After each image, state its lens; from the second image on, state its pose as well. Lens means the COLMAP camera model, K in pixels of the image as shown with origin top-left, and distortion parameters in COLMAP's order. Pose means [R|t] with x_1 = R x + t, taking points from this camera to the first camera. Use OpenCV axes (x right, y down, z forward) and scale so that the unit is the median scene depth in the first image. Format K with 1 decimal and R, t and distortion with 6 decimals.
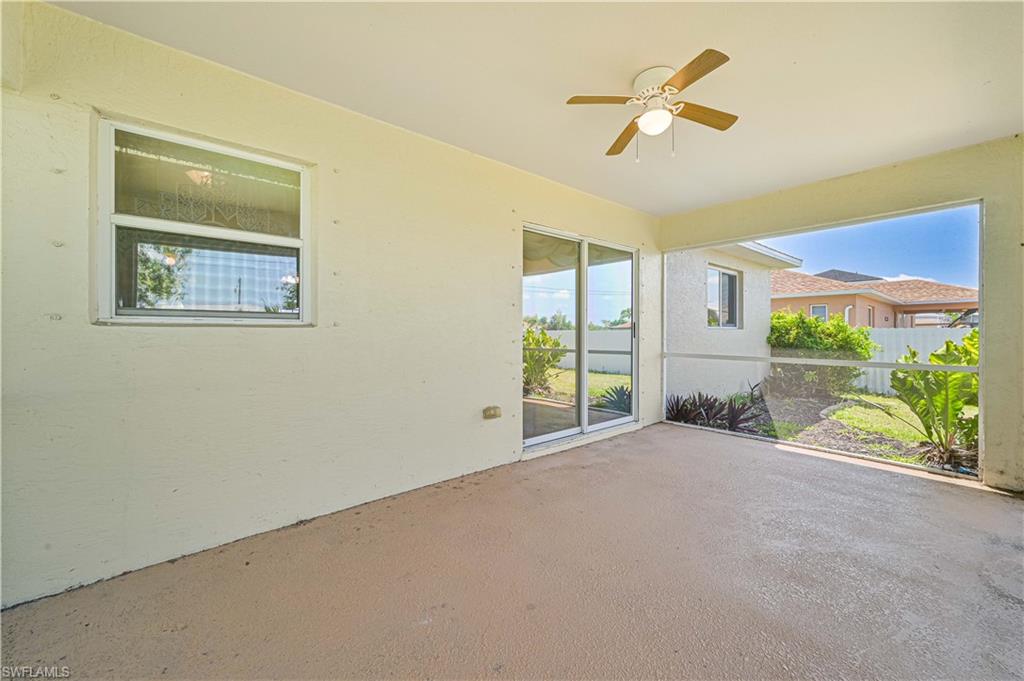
lens RADIAL K [[408.6, 0, 511.3], [0, 408.6, 336.8], [0, 0, 1]] dist [-0.002469, -0.000603]
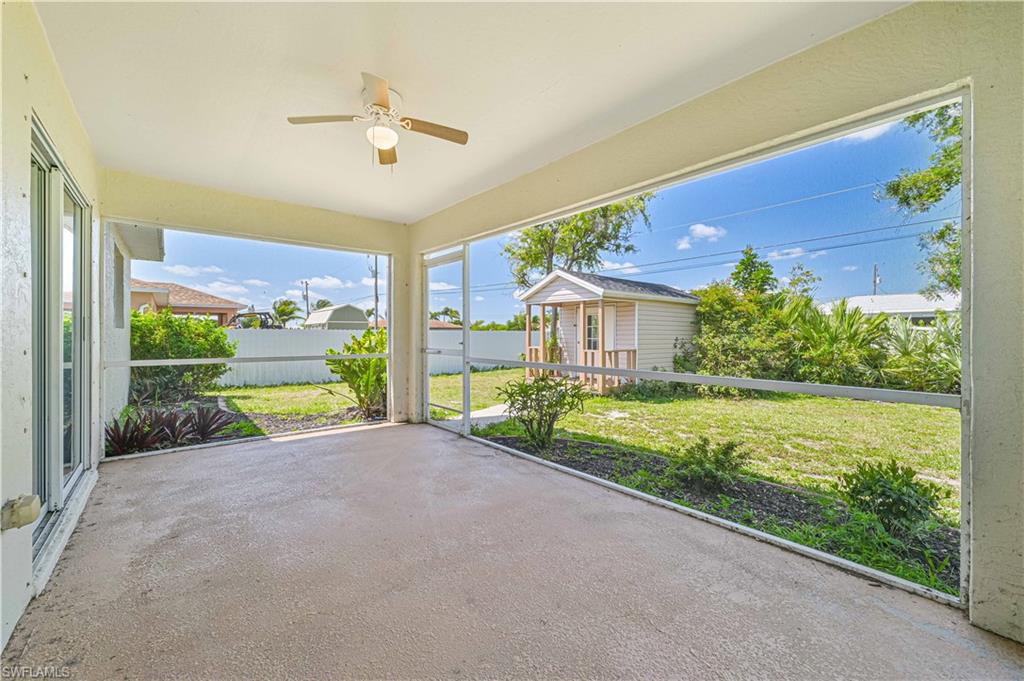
lens RADIAL K [[408.6, 0, 510.7], [0, 408.6, 350.1], [0, 0, 1]] dist [-0.002469, -0.000603]
pose [[-0.005842, -0.045956, 0.998926, -0.473984], [0.007994, 0.998909, 0.046002, -0.013945], [-0.999951, 0.008254, -0.005468, 0.437537]]
